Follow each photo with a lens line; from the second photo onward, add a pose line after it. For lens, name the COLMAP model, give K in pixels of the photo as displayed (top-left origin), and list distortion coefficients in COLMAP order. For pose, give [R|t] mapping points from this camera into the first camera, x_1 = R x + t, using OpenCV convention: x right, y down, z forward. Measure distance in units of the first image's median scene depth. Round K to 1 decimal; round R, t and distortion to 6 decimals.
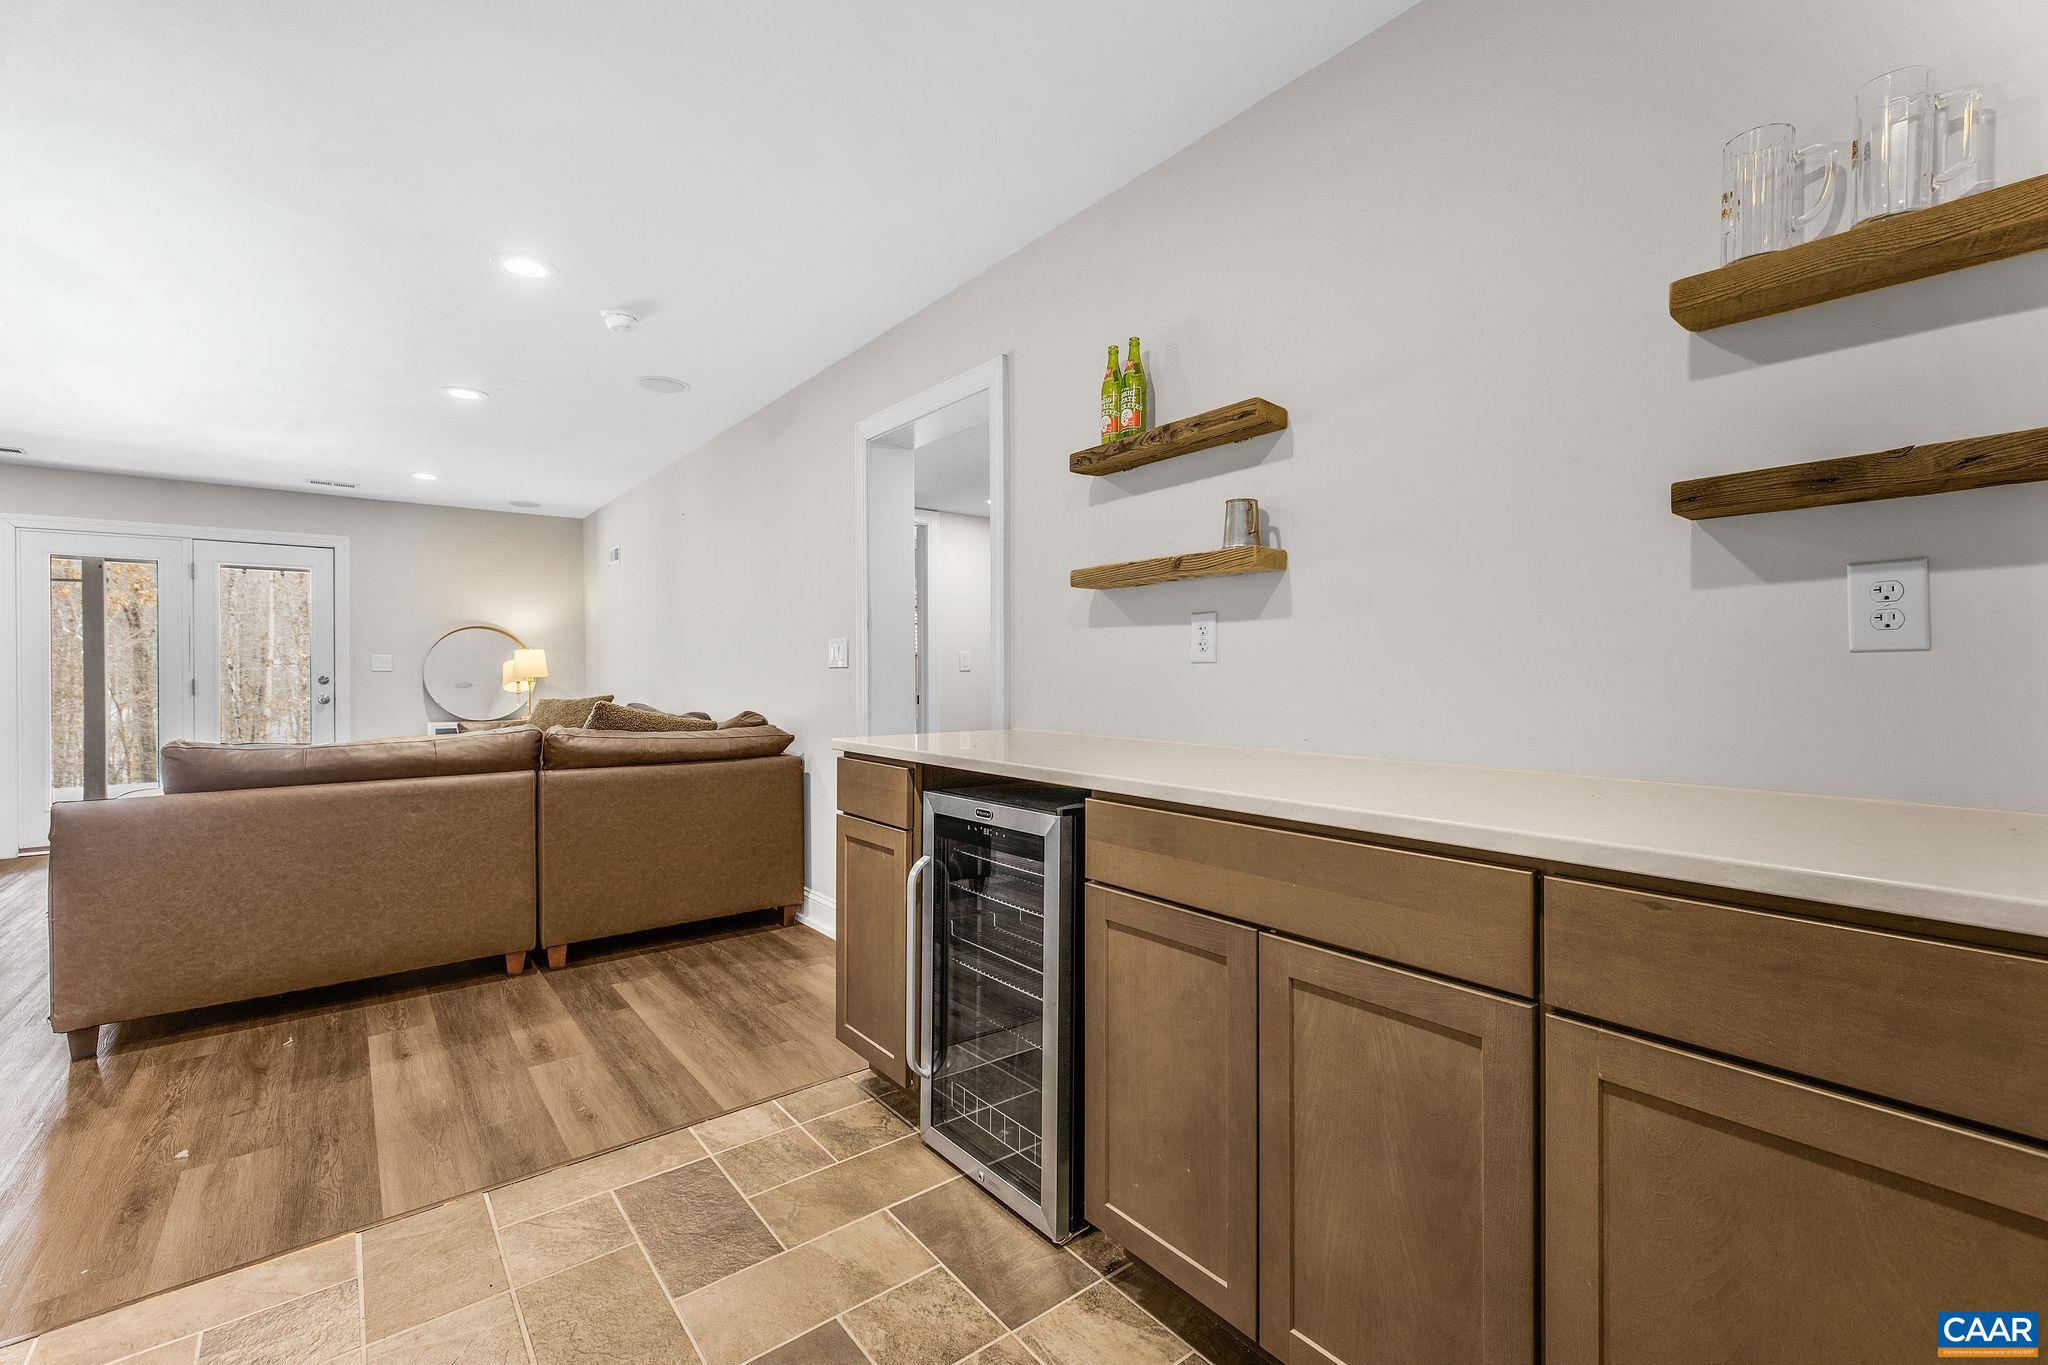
lens RADIAL K [[873.5, 0, 1015.5], [0, 873.5, 677.2], [0, 0, 1]] dist [0.005070, 0.000221]
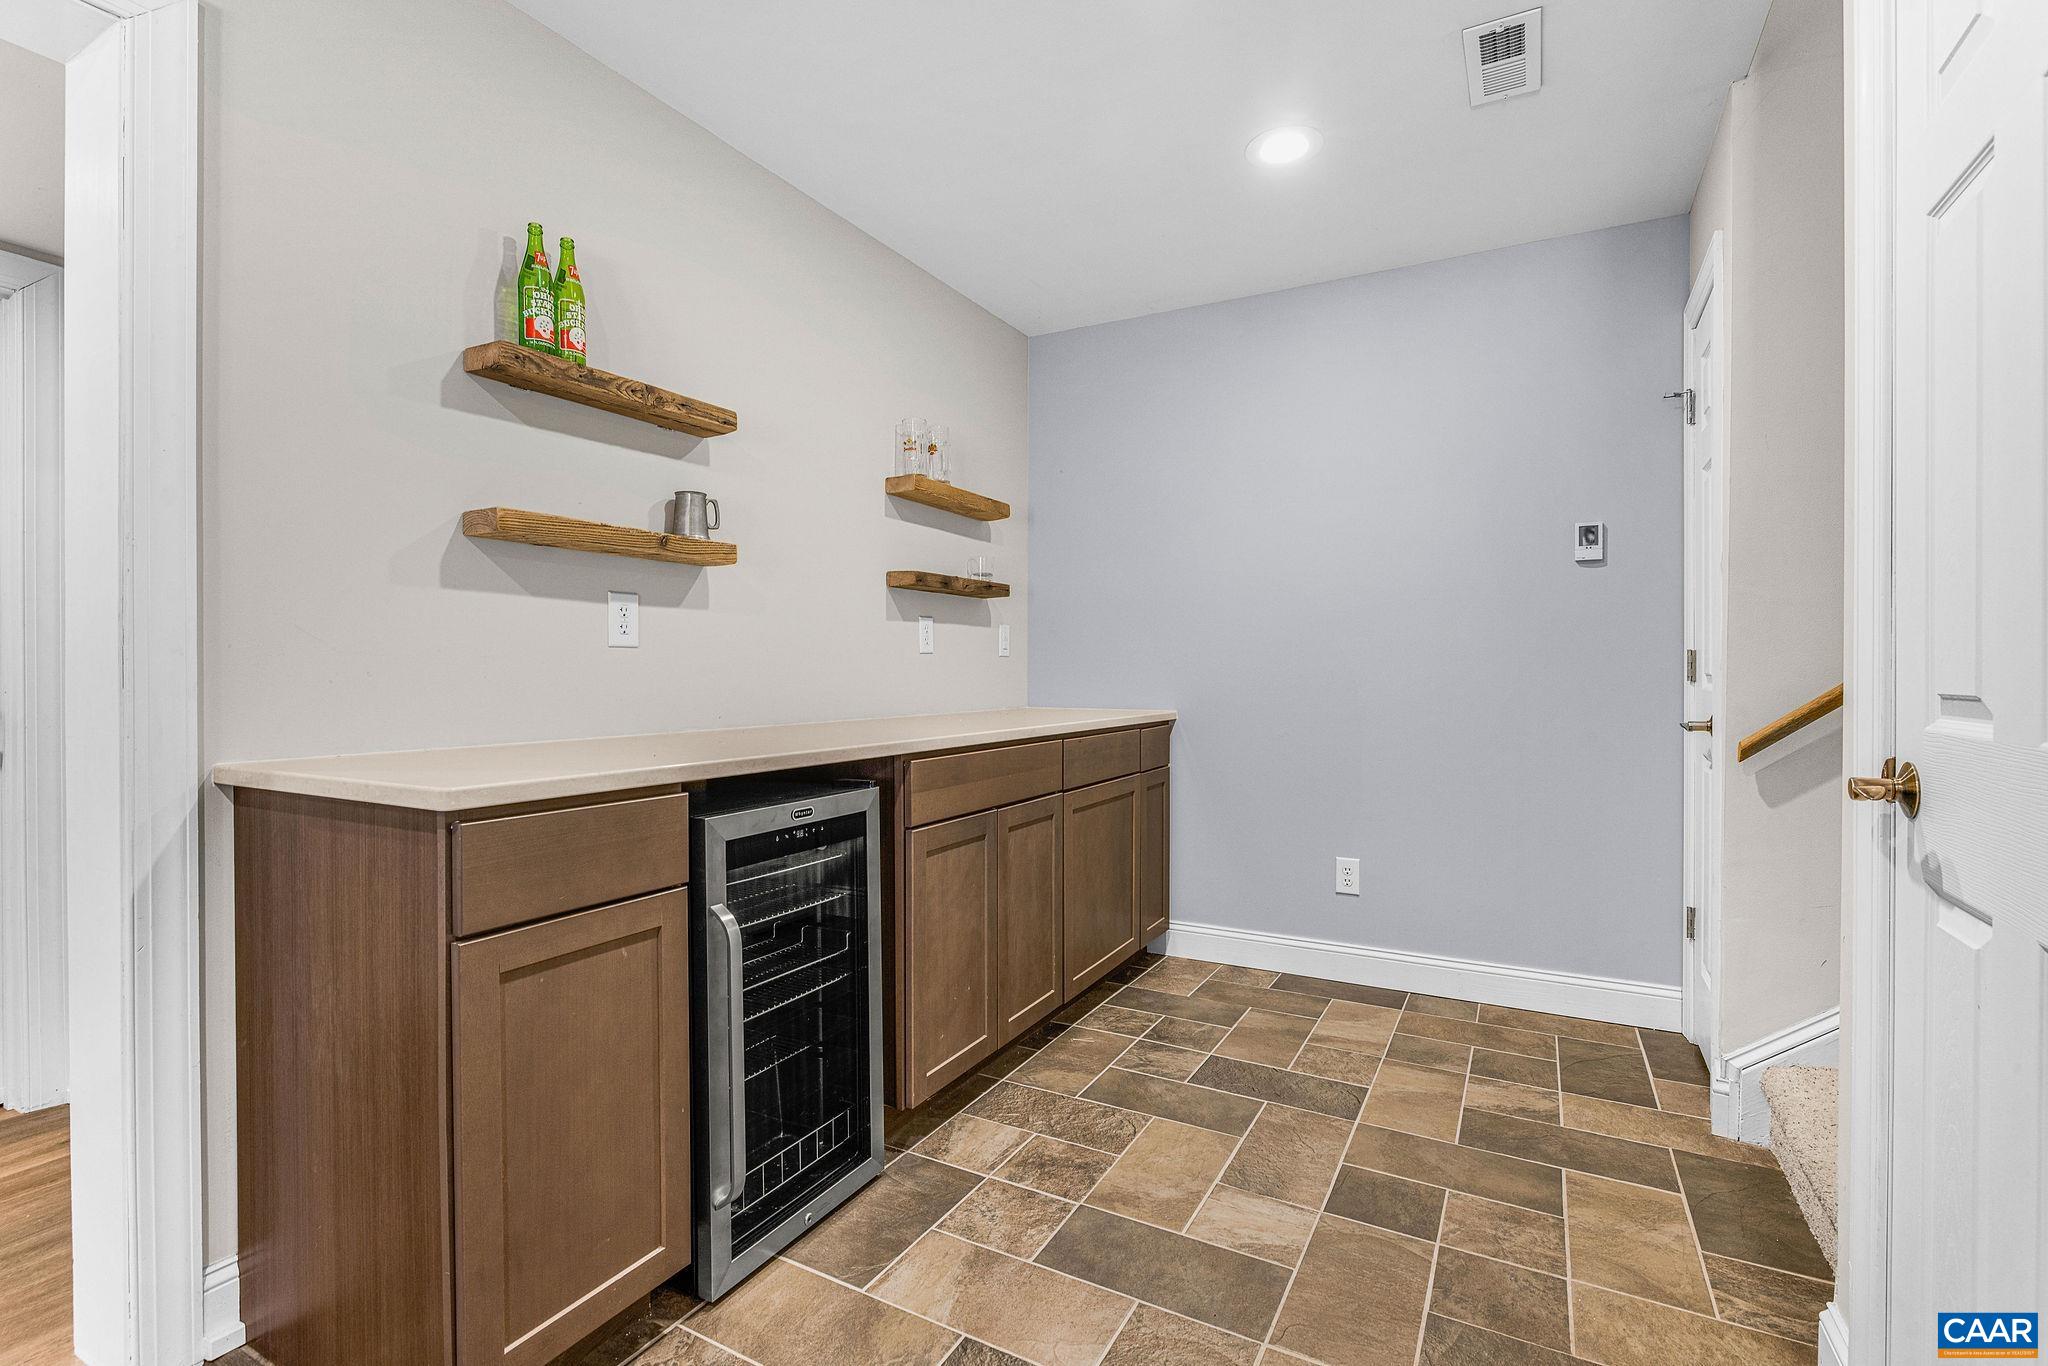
lens RADIAL K [[940.4, 0, 1022.3], [0, 940.4, 678.4], [0, 0, 1]] dist [-0.001751, -0.000062]
pose [[-0.395032, -0.006239, 0.918646, -1.074313], [0.005953, 0.999939, 0.009351, 0.011720], [-0.918648, 0.009162, -0.394970, 1.256756]]
